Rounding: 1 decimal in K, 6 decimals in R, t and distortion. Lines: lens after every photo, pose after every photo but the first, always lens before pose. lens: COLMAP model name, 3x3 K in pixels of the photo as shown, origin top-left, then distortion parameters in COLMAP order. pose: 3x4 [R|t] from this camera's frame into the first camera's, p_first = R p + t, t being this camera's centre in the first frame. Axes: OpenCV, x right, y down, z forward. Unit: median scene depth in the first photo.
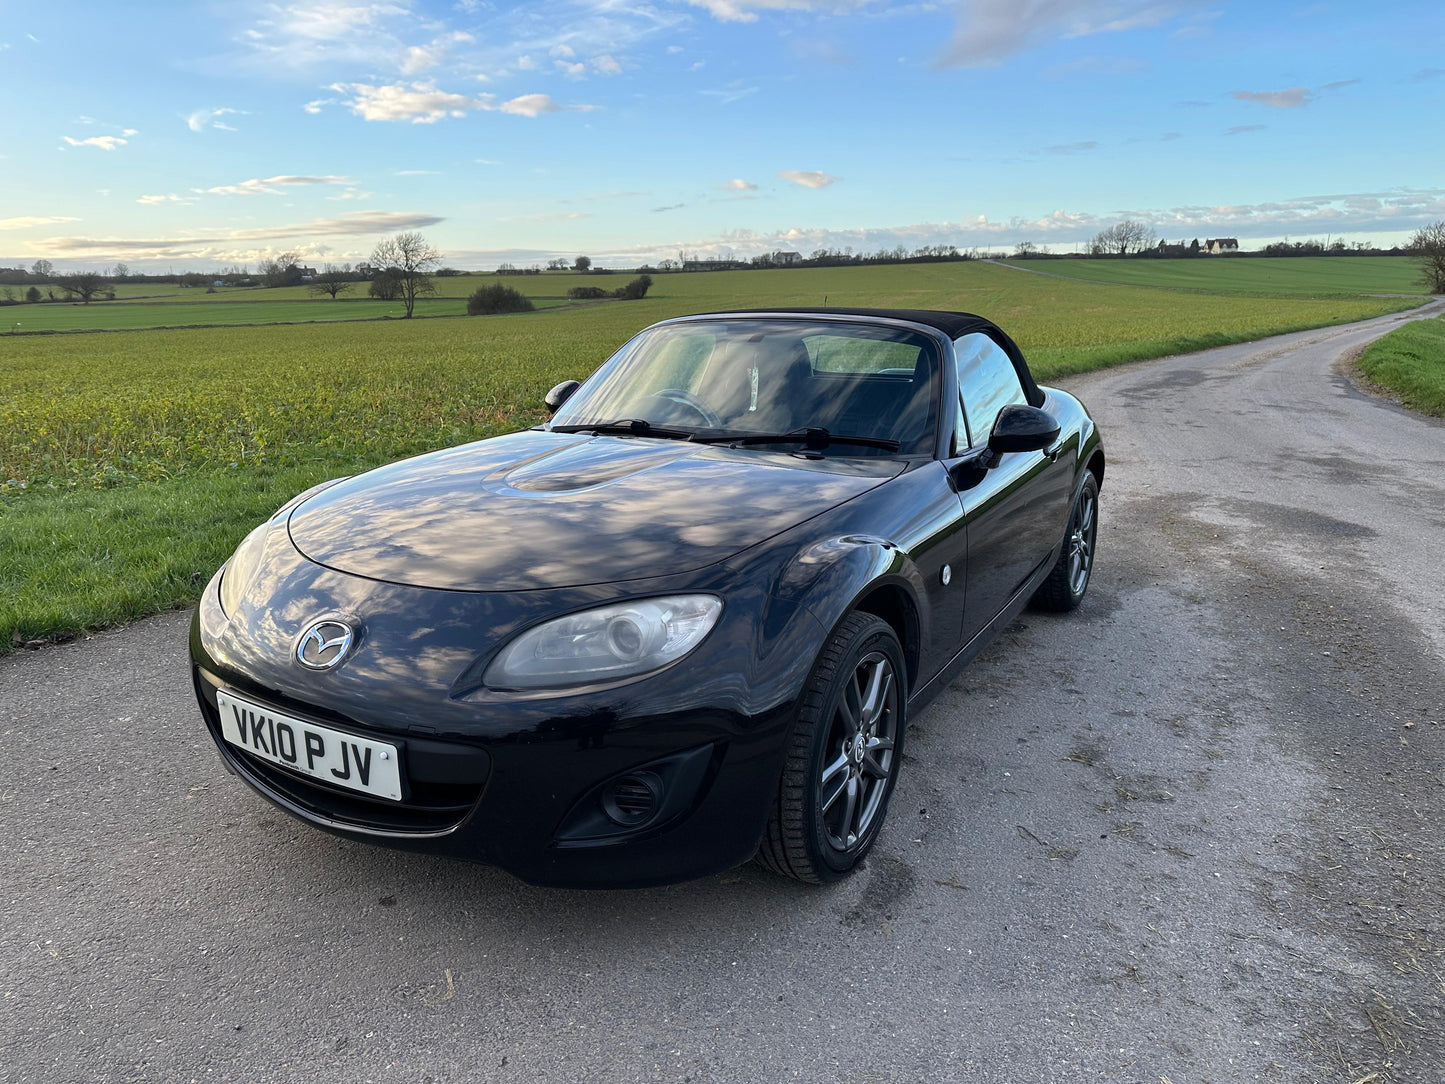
lens RADIAL K [[1014.2, 0, 722.5], [0, 1014.2, 533.7], [0, 0, 1]] dist [0.038306, -0.048789]
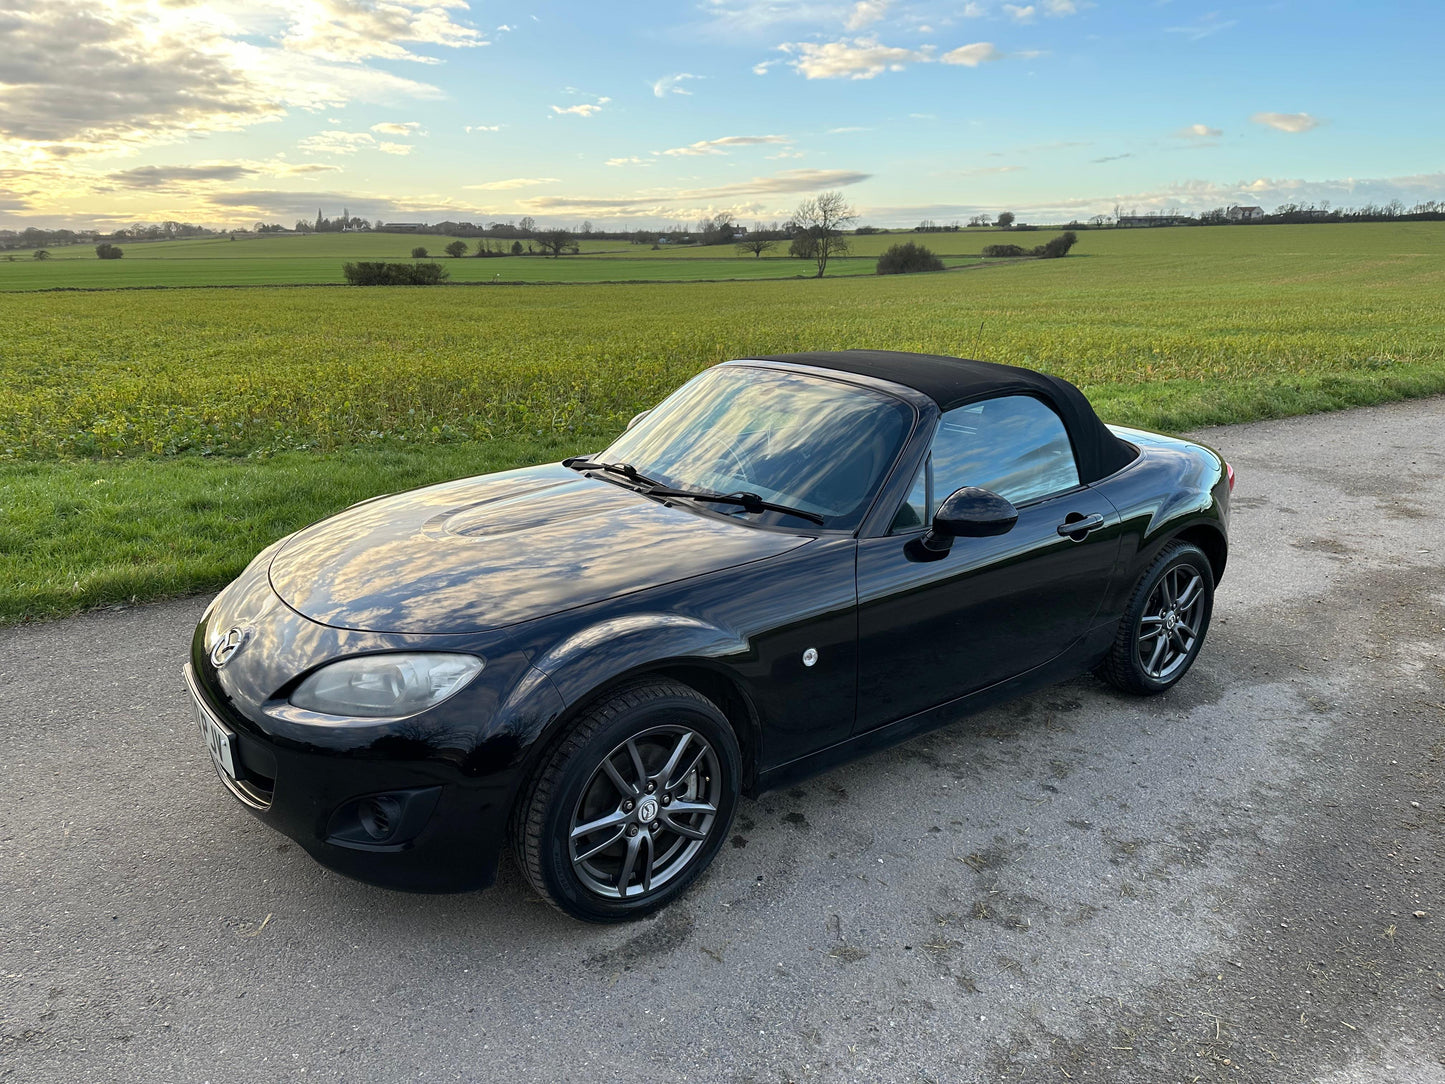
lens RADIAL K [[1014.2, 0, 719.1], [0, 1014.2, 546.2], [0, 0, 1]] dist [0.038306, -0.048789]
pose [[0.922539, 0.120625, -0.366567, 0.102053], [-0.102047, 0.992333, 0.069722, -0.027121], [0.372167, -0.026914, 0.927775, 0.005646]]
